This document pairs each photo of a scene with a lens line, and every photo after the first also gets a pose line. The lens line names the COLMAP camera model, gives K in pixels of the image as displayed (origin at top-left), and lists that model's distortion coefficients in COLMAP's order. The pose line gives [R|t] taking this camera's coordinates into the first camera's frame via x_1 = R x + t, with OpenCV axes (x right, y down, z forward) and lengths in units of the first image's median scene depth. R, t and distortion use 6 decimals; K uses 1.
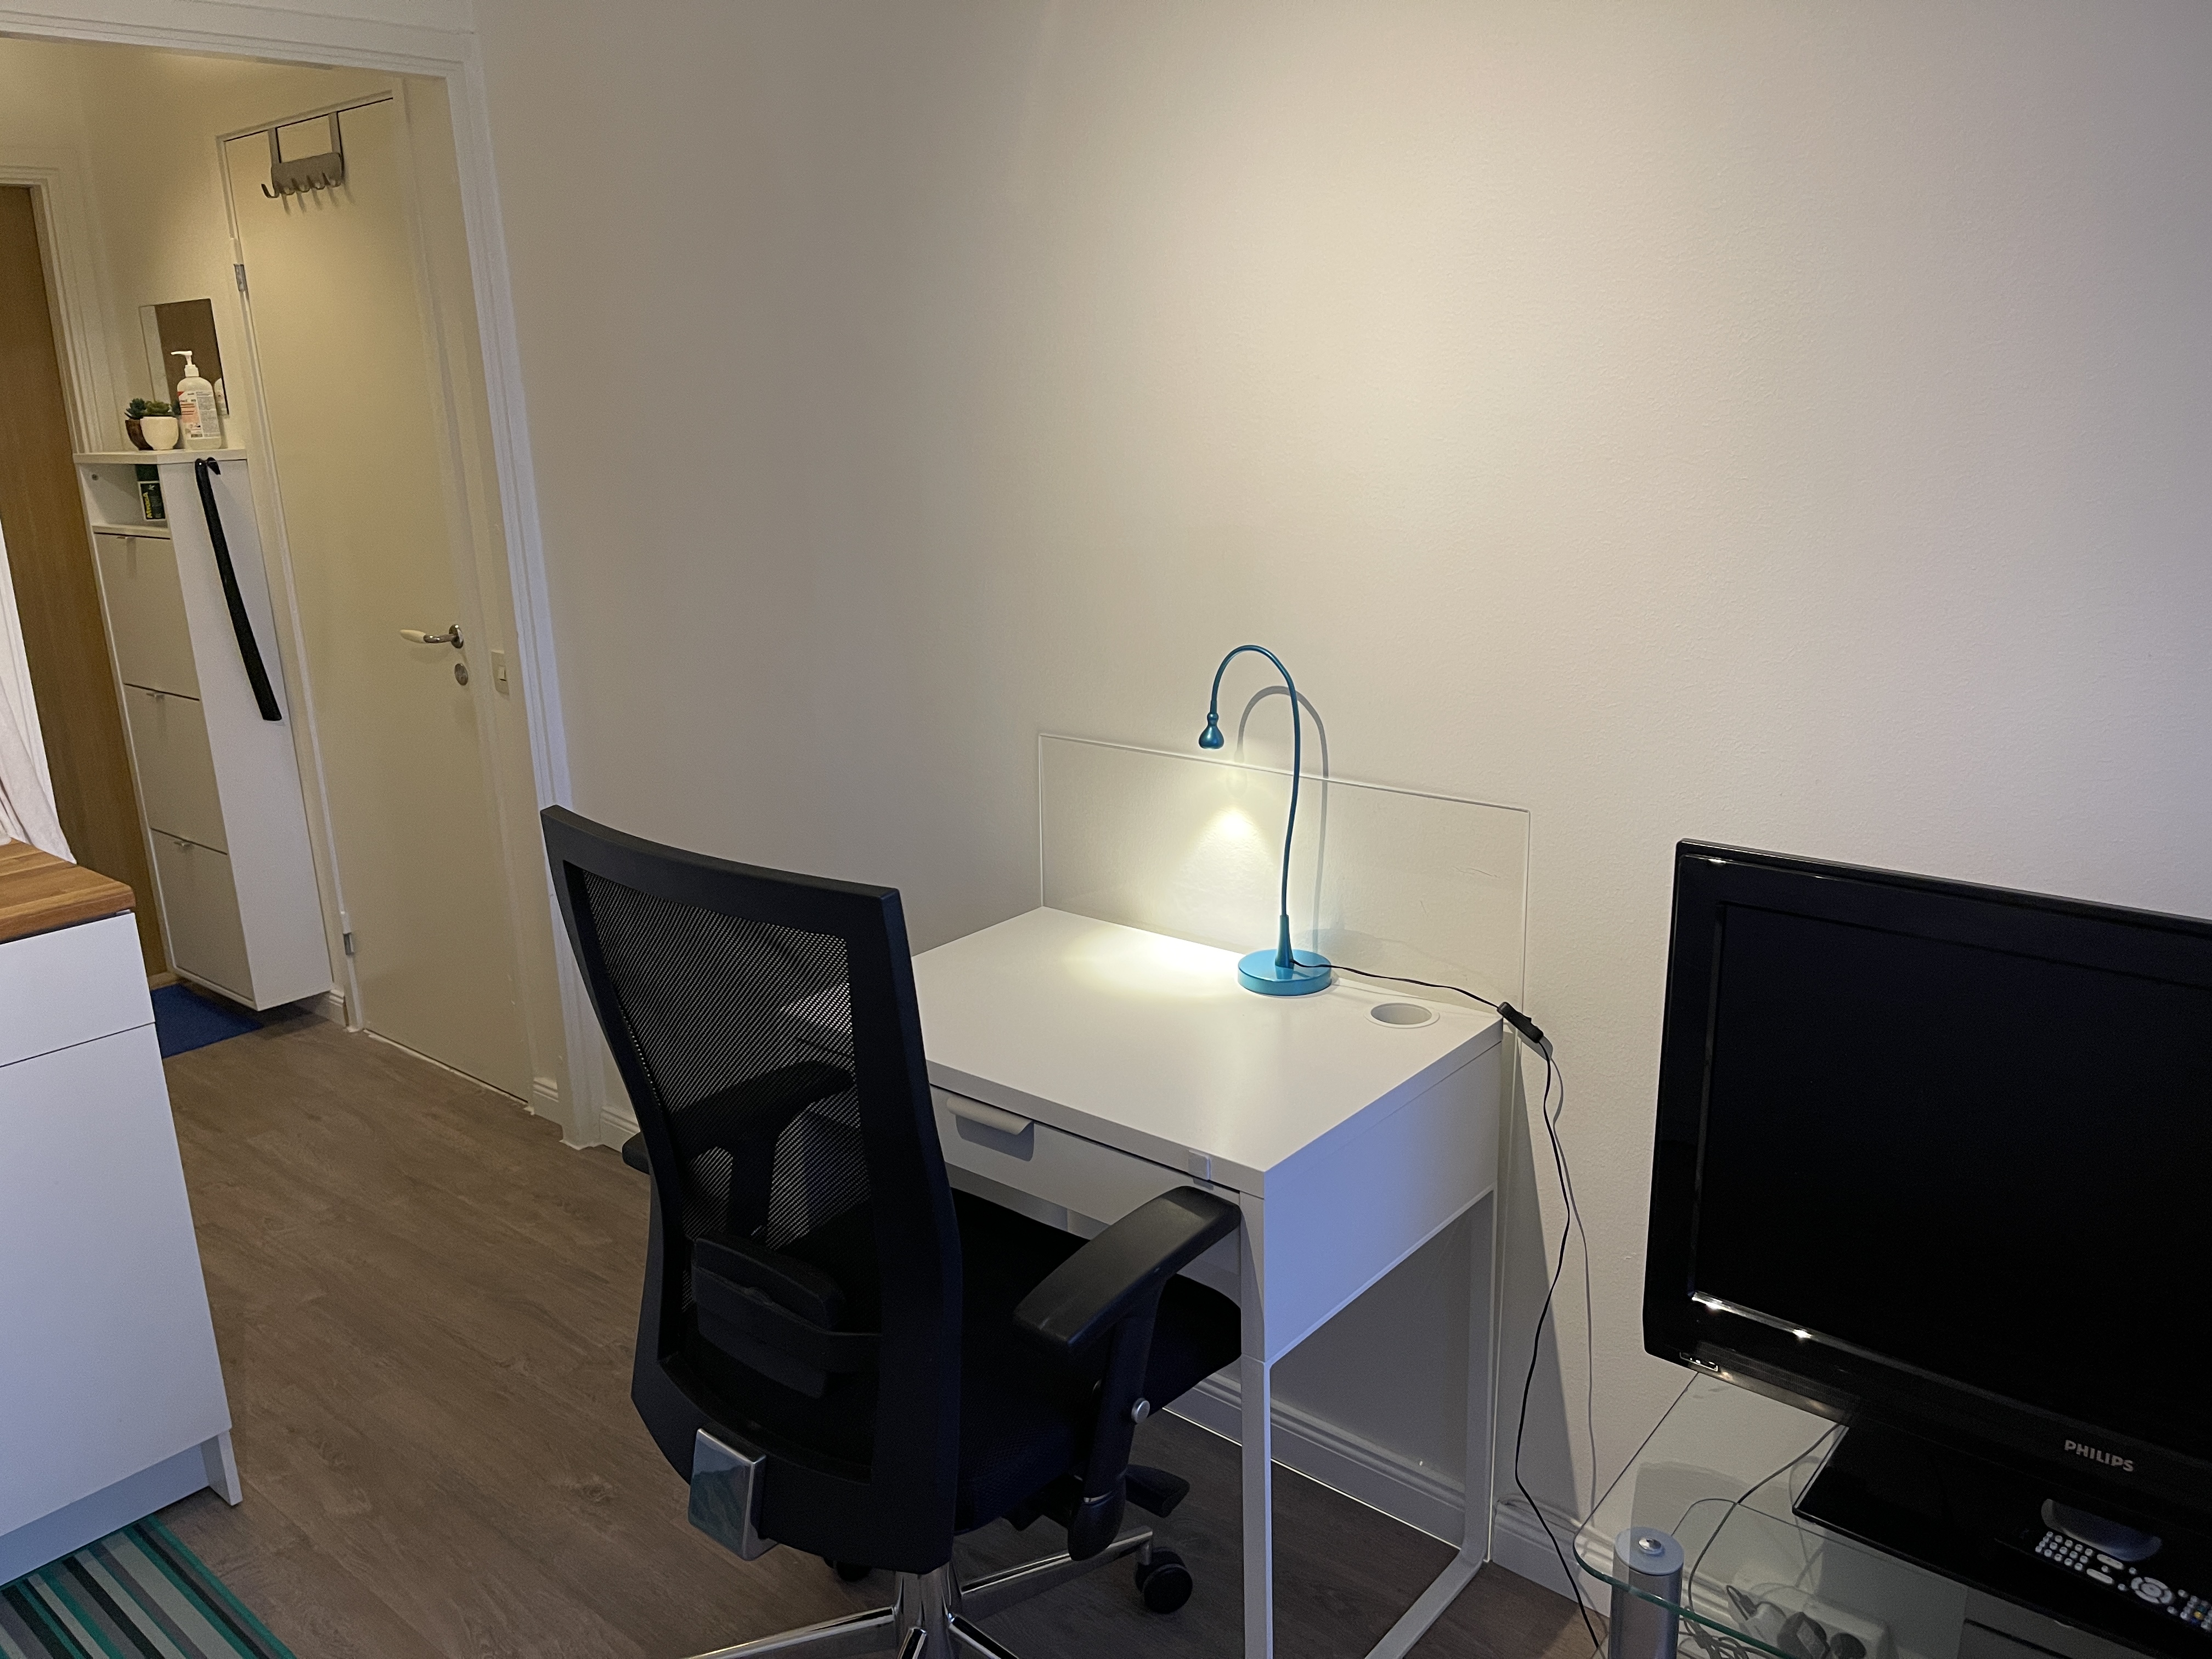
lens RADIAL K [[1671.1, 0, 1102.9], [0, 1671.1, 847.7], [0, 0, 1]] dist [0.043038, -0.046440]
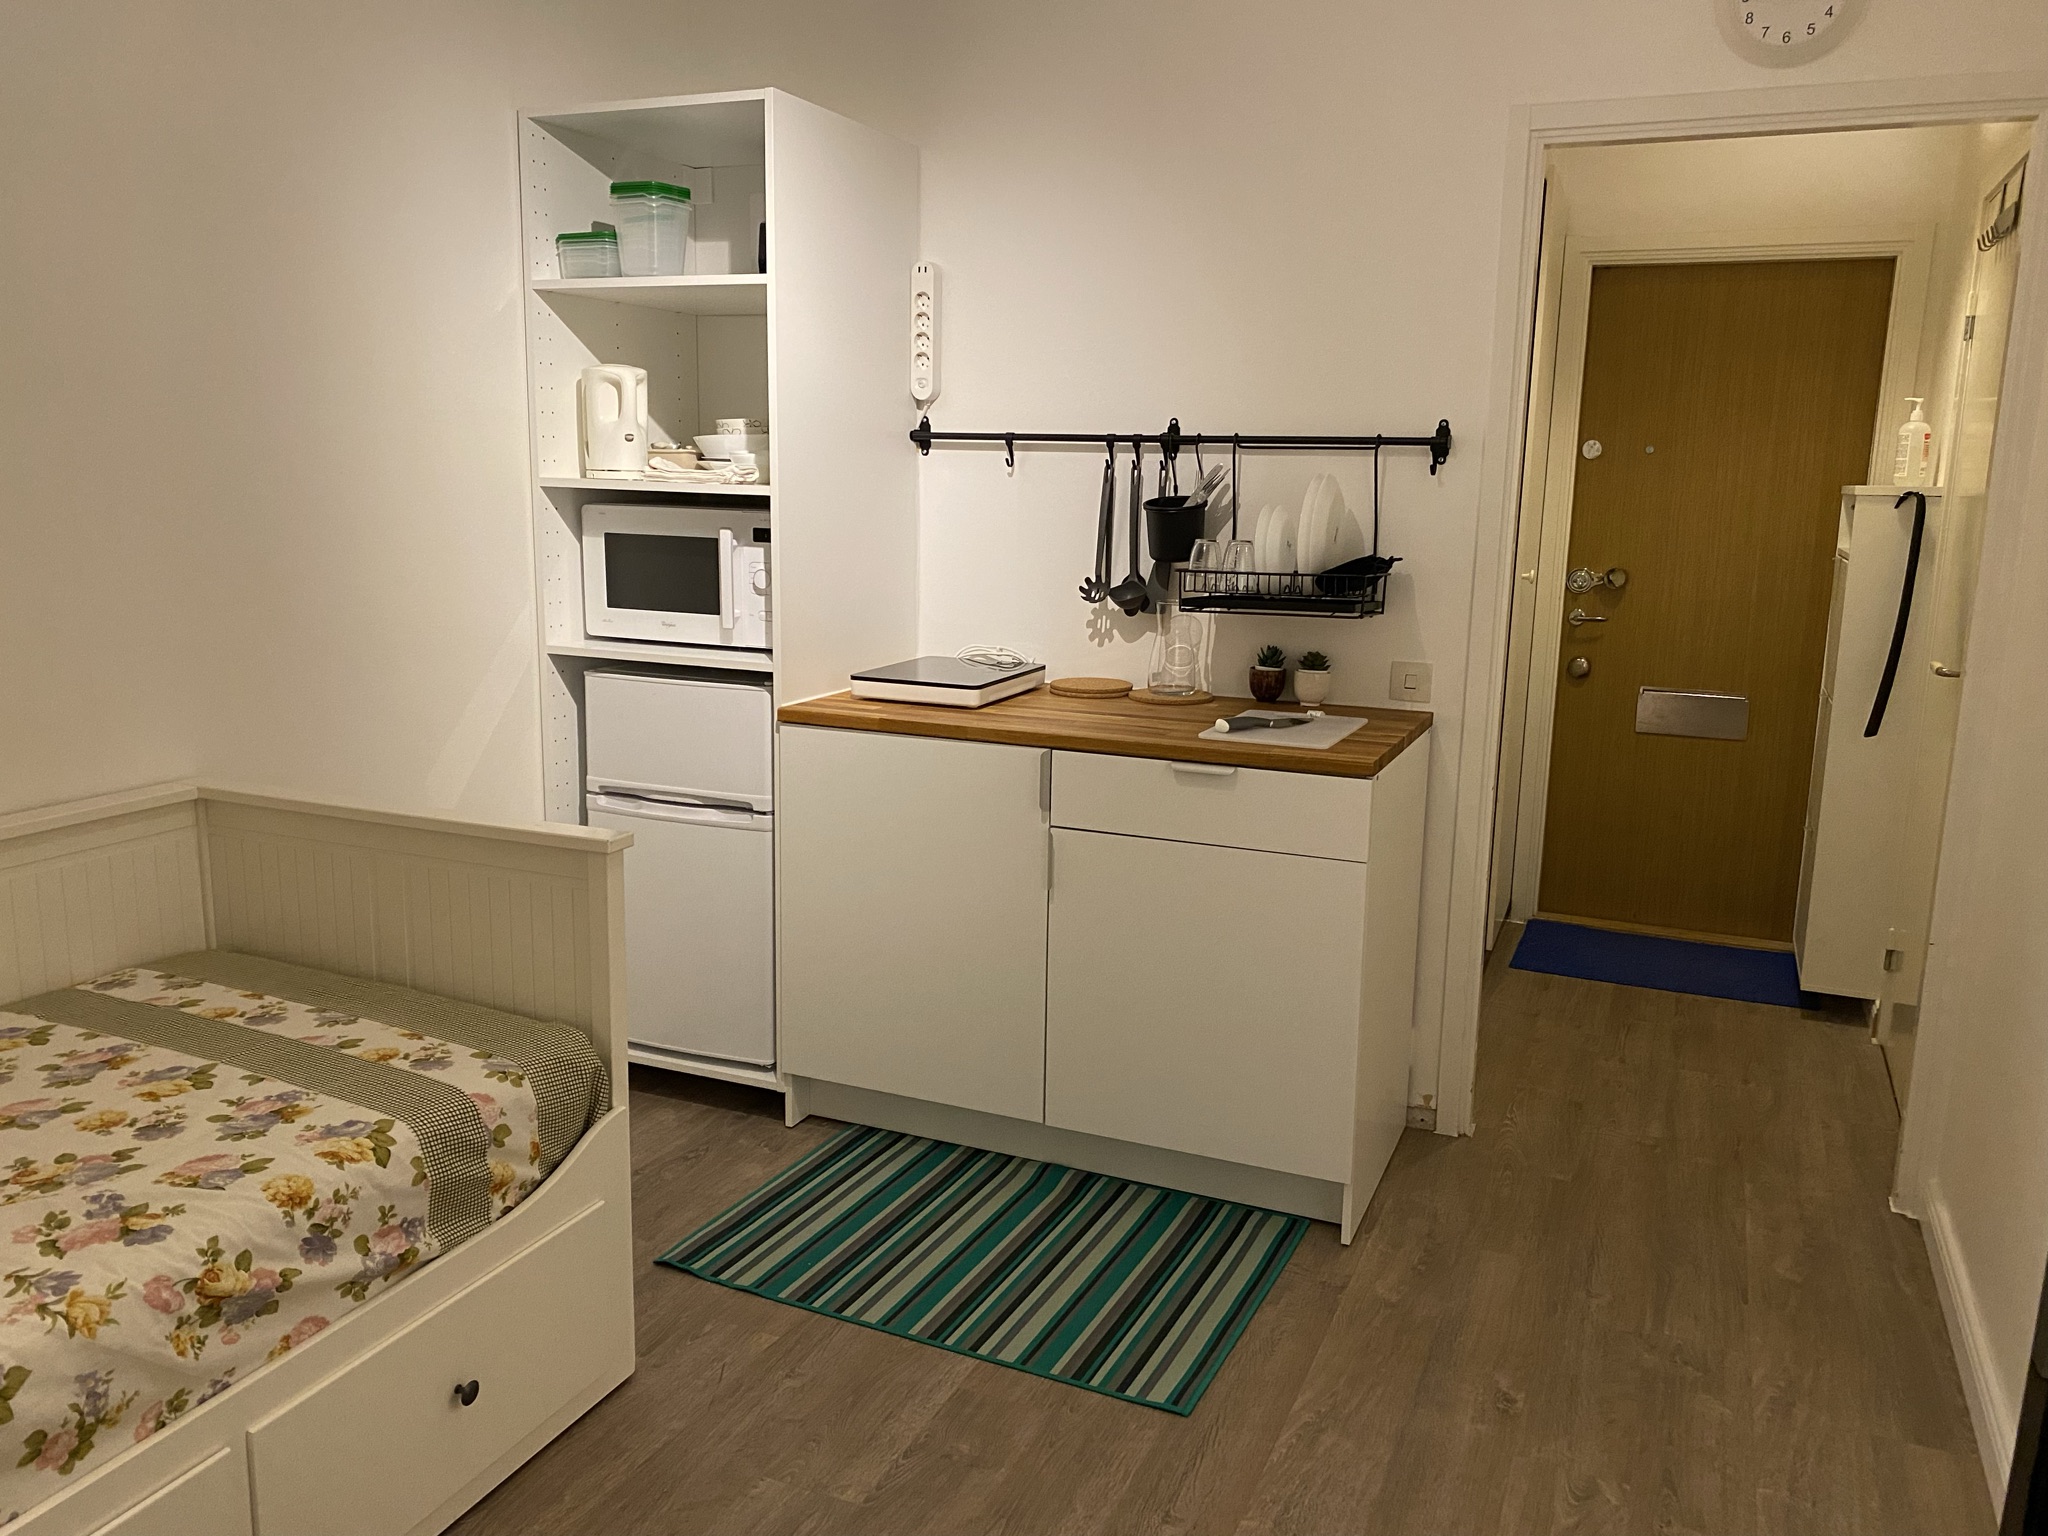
lens RADIAL K [[1580.2, 0, 1033.6], [0, 1580.2, 778.1], [0, 0, 1]] dist [0.028887, -0.039038]
pose [[0.293906, 0.224684, -0.929051, 0.305428], [-0.285843, 0.948159, 0.138878, -0.037132], [0.912093, 0.224746, 0.342894, 0.173111]]
